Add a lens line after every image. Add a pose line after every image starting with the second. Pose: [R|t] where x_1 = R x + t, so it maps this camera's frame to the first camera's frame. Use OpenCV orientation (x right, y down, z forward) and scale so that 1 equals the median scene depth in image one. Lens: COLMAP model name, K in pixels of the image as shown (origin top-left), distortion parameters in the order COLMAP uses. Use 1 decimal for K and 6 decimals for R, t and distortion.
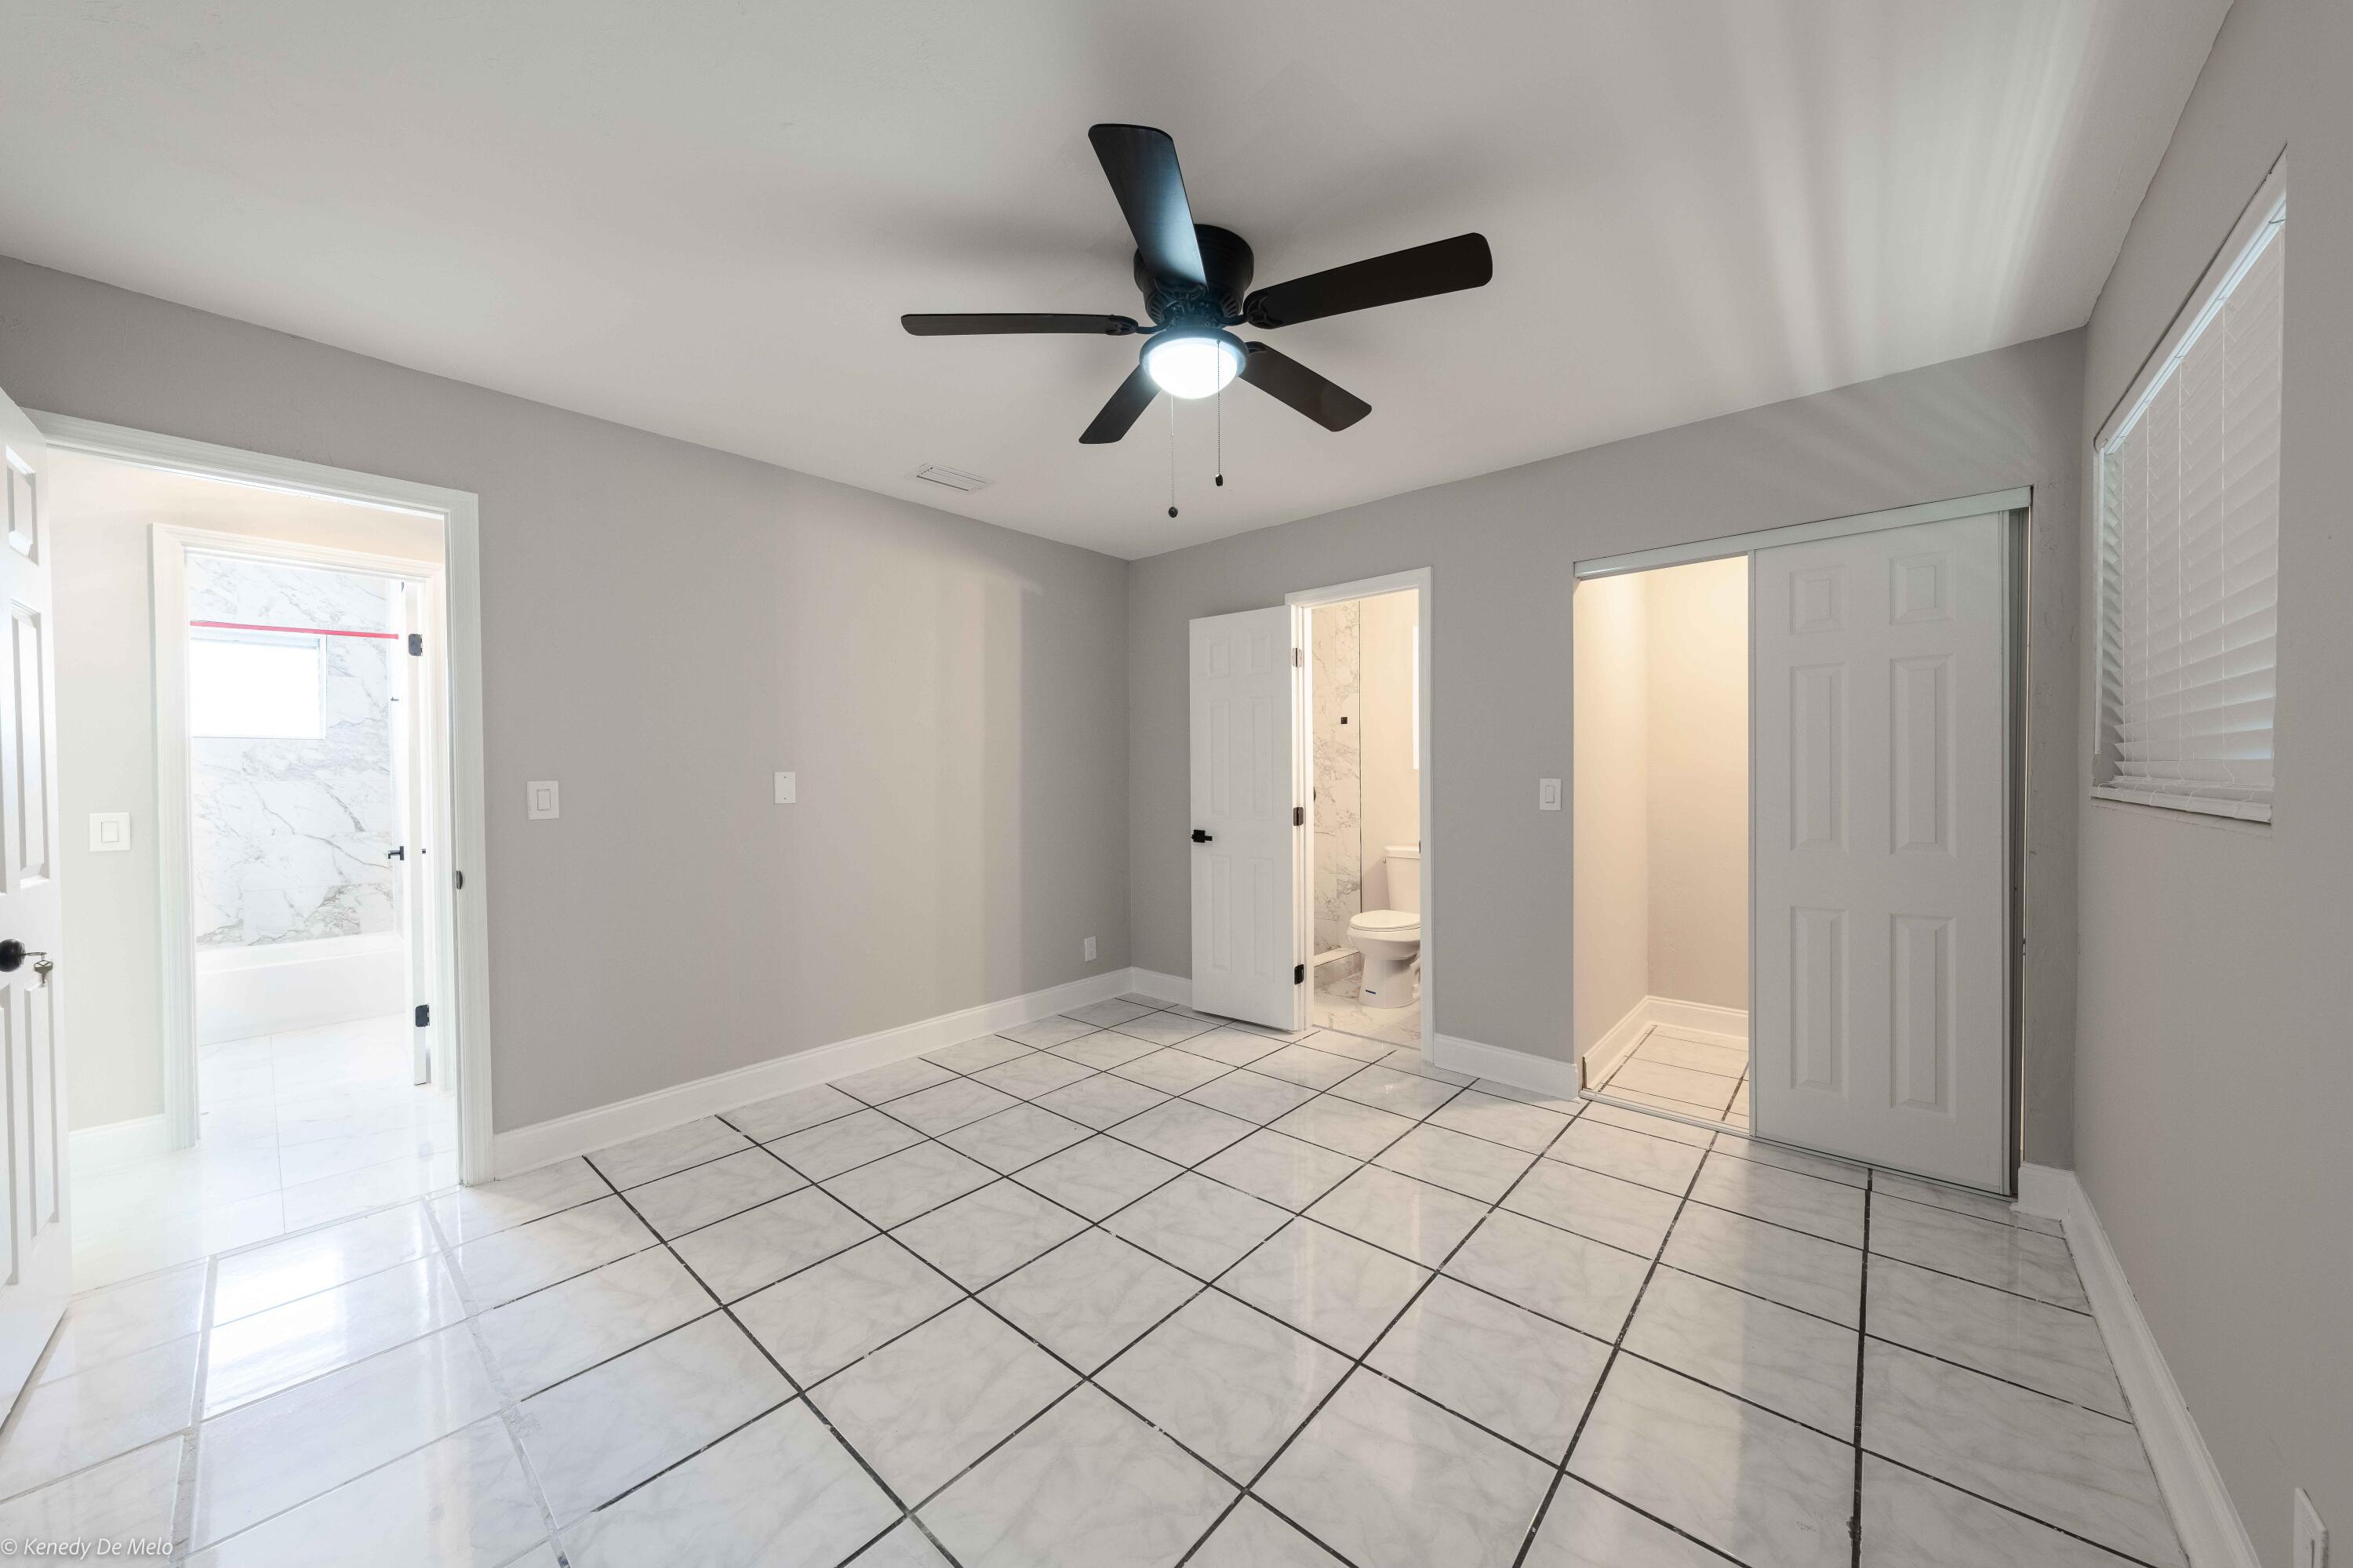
lens RADIAL K [[810.8, 0, 1180.1], [0, 810.8, 782.3], [0, 0, 1]] dist [-0.002336, -0.000368]
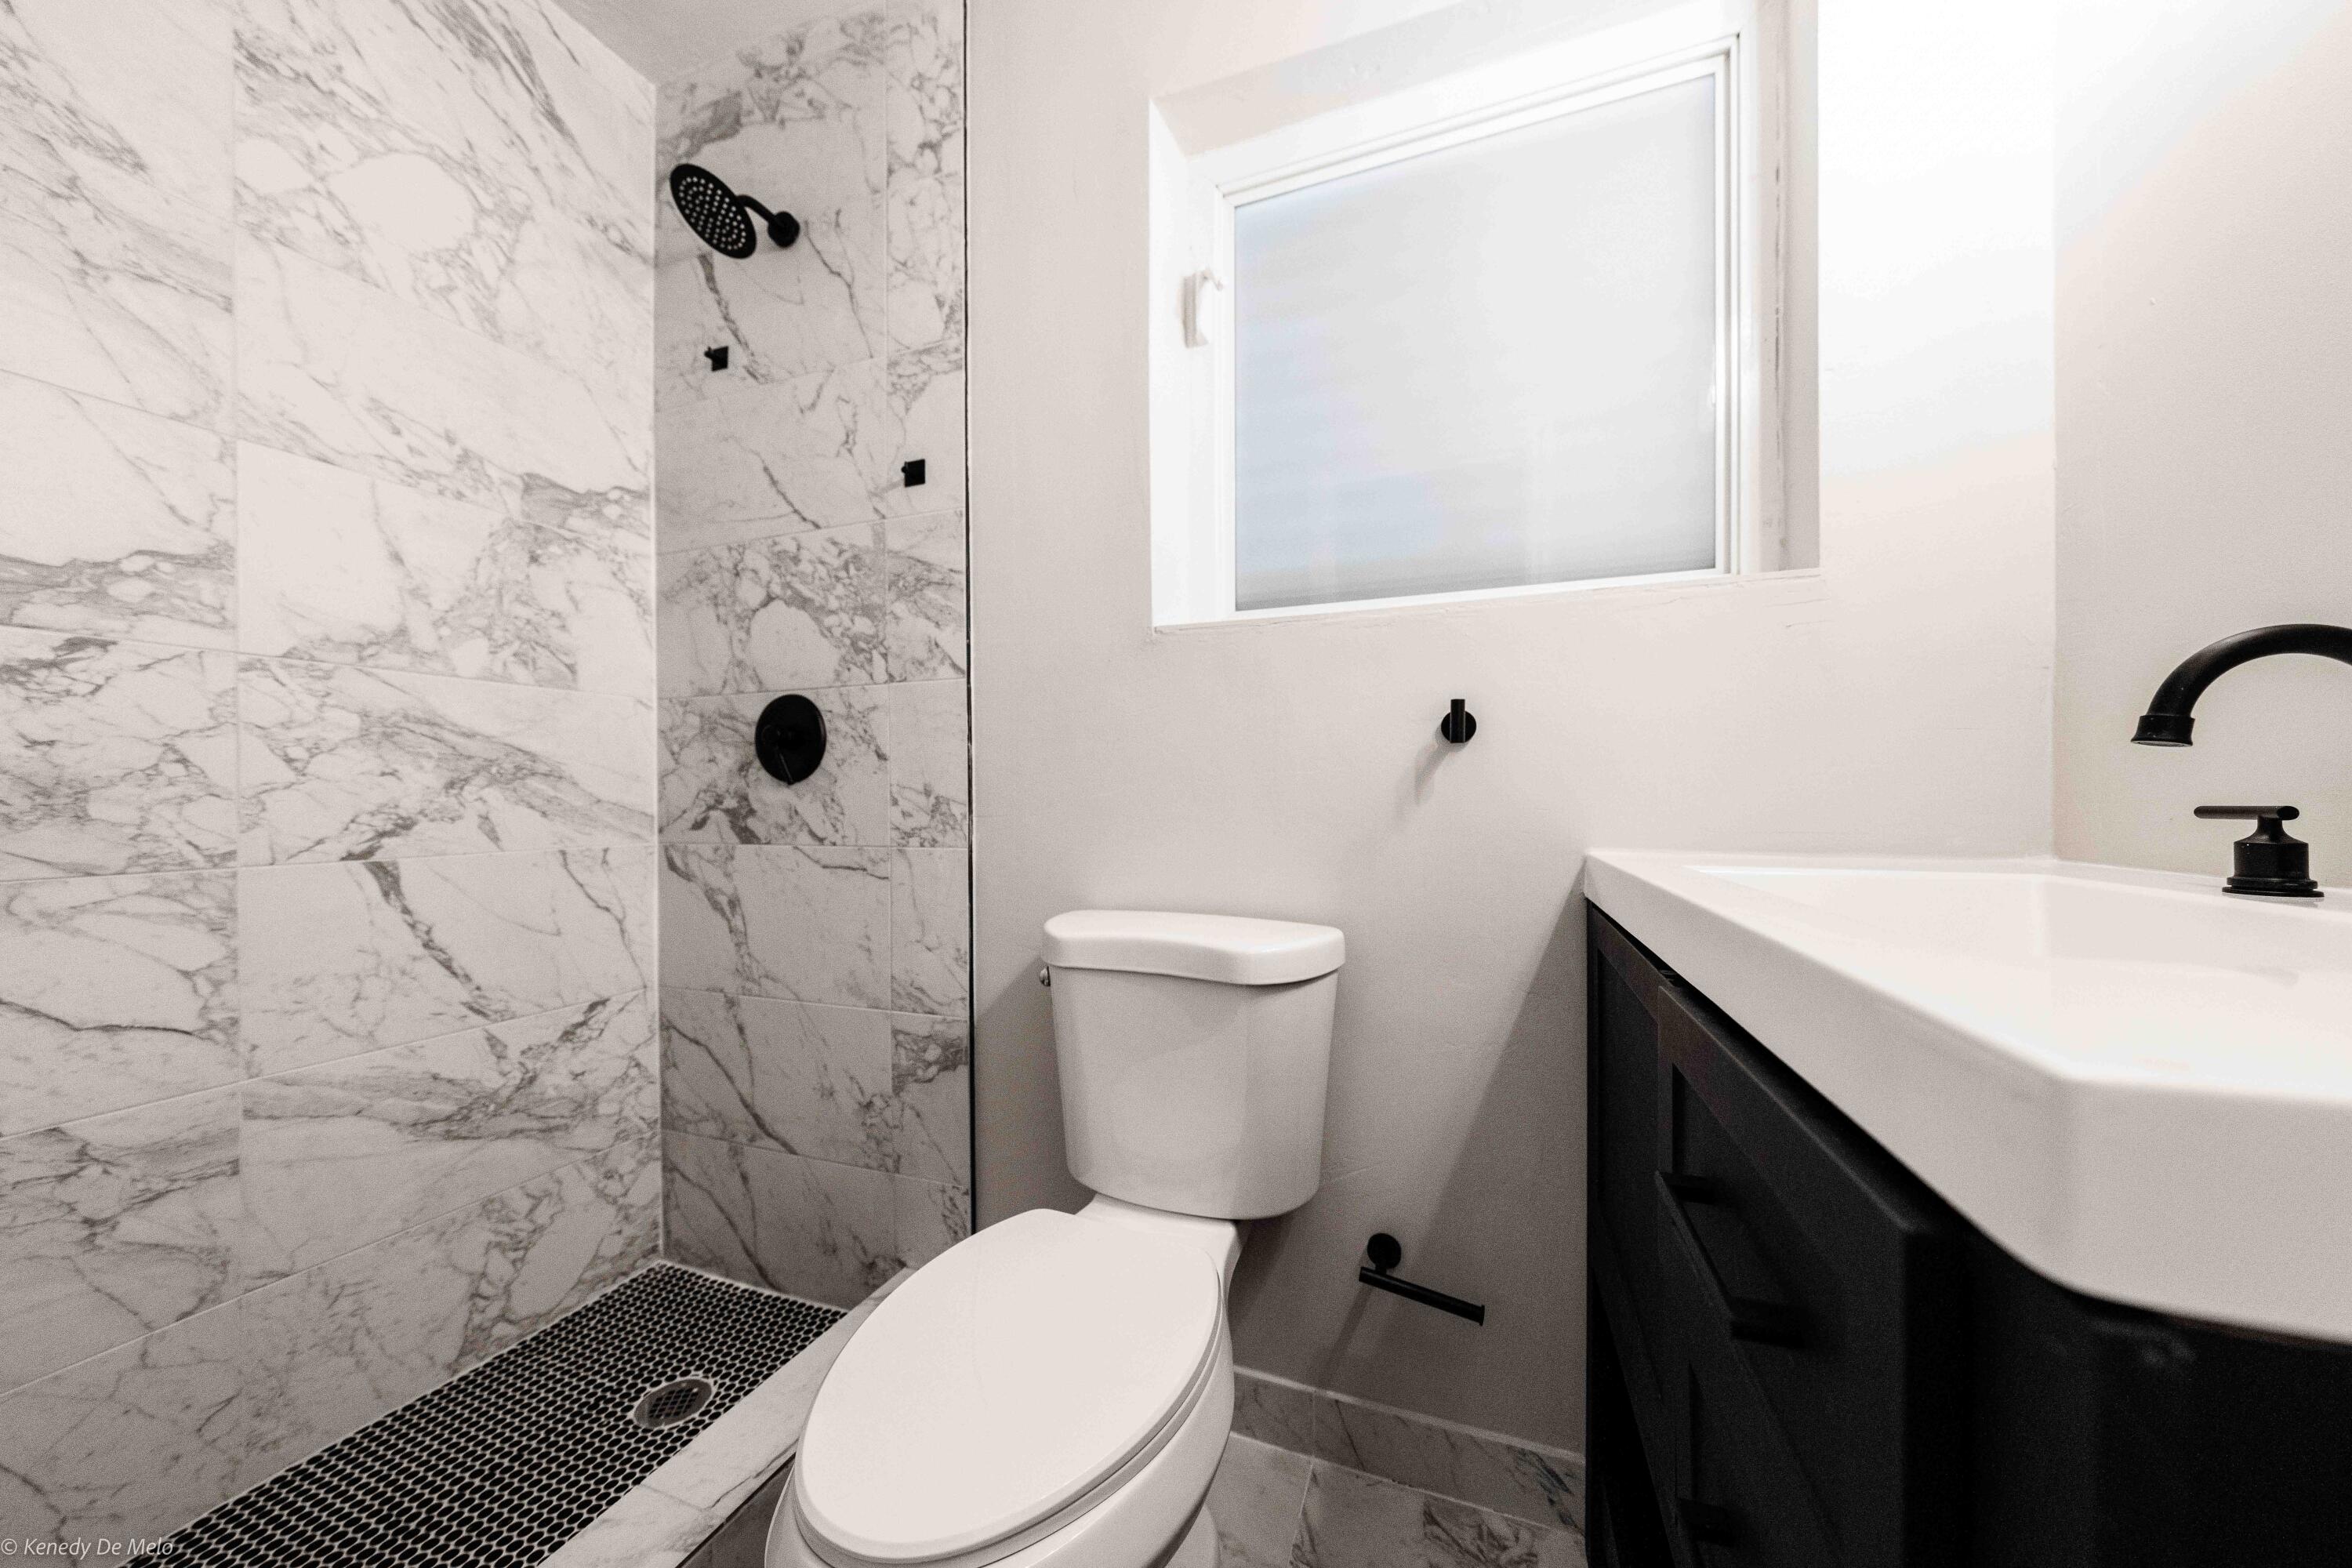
lens RADIAL K [[809.1, 0, 1178.3], [0, 809.1, 786.6], [0, 0, 1]] dist [-0.000912, -0.000095]
pose [[0.939509, 0.001276, 0.342521, 0.285102], [0.002002, 0.999956, -0.009217, 0.054835], [-0.342518, 0.009345, 0.939465, 1.041841]]
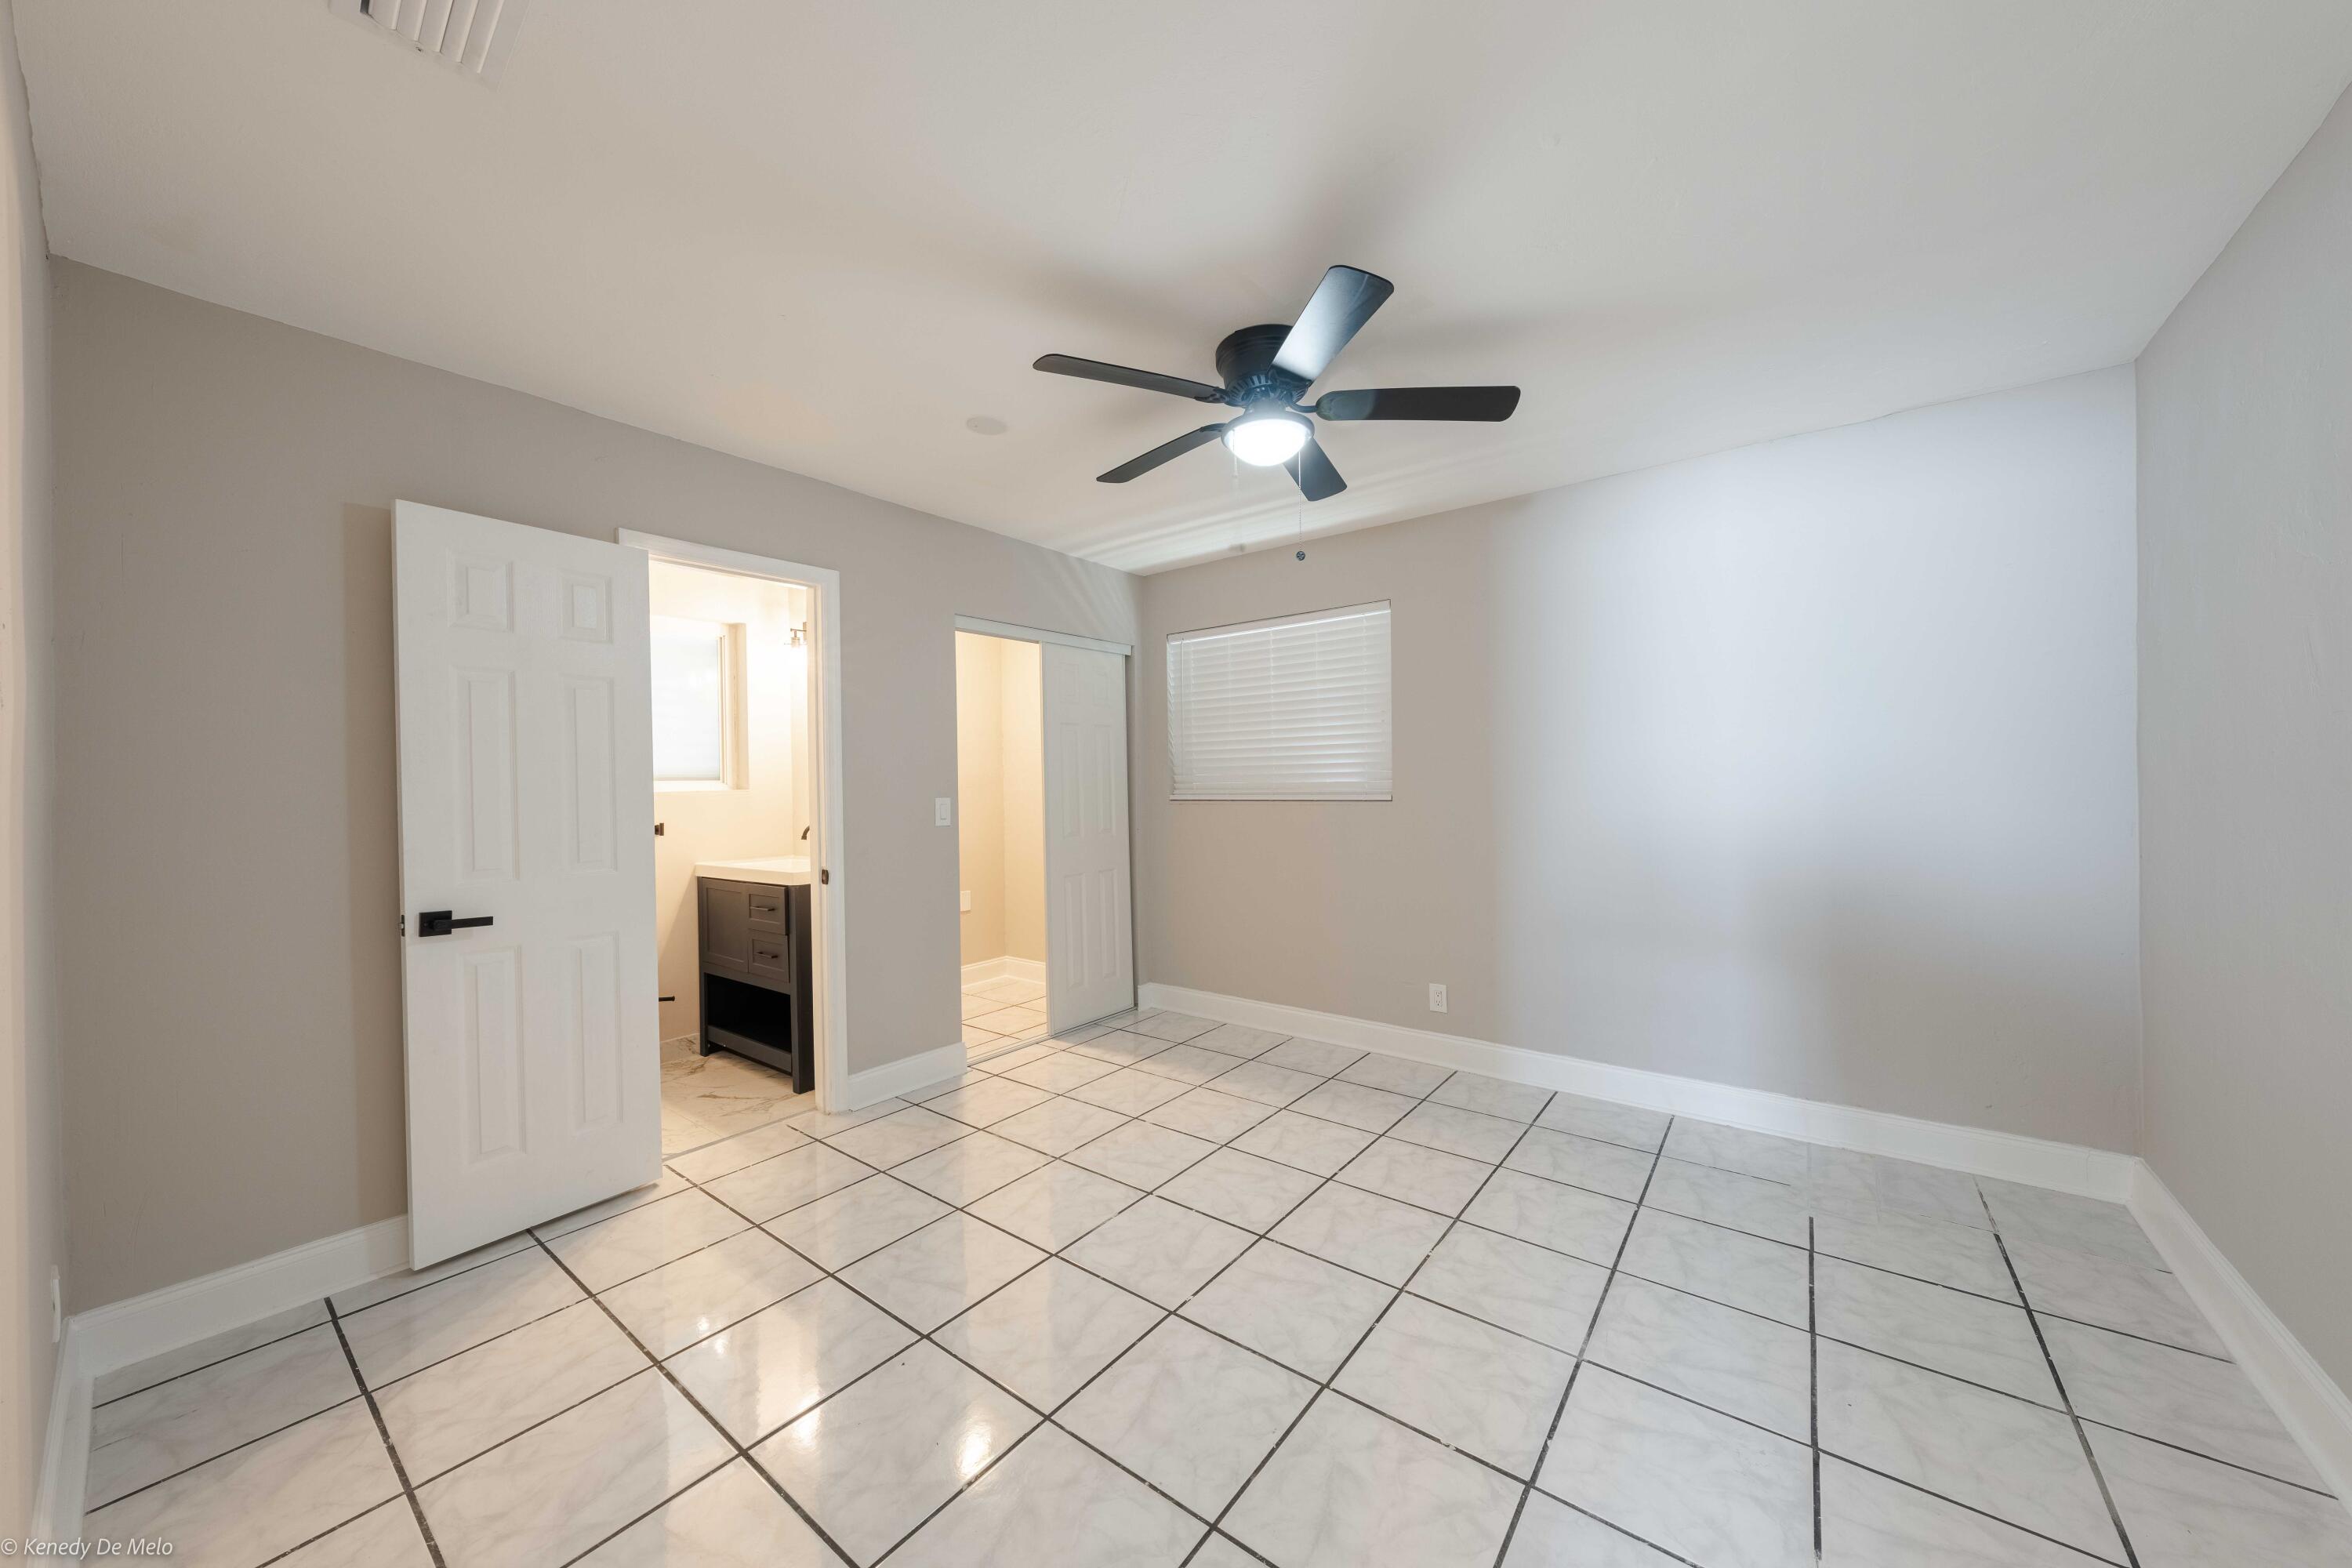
lens RADIAL K [[812.1, 0, 1178.0], [0, 812.1, 785.3], [0, 0, 1]] dist [-0.001215, -0.000220]
pose [[-0.054957, 0.004653, 0.998478, -0.633585], [0.028169, 0.999598, -0.003107, -0.008547], [-0.998091, 0.027955, -0.055066, 0.669476]]
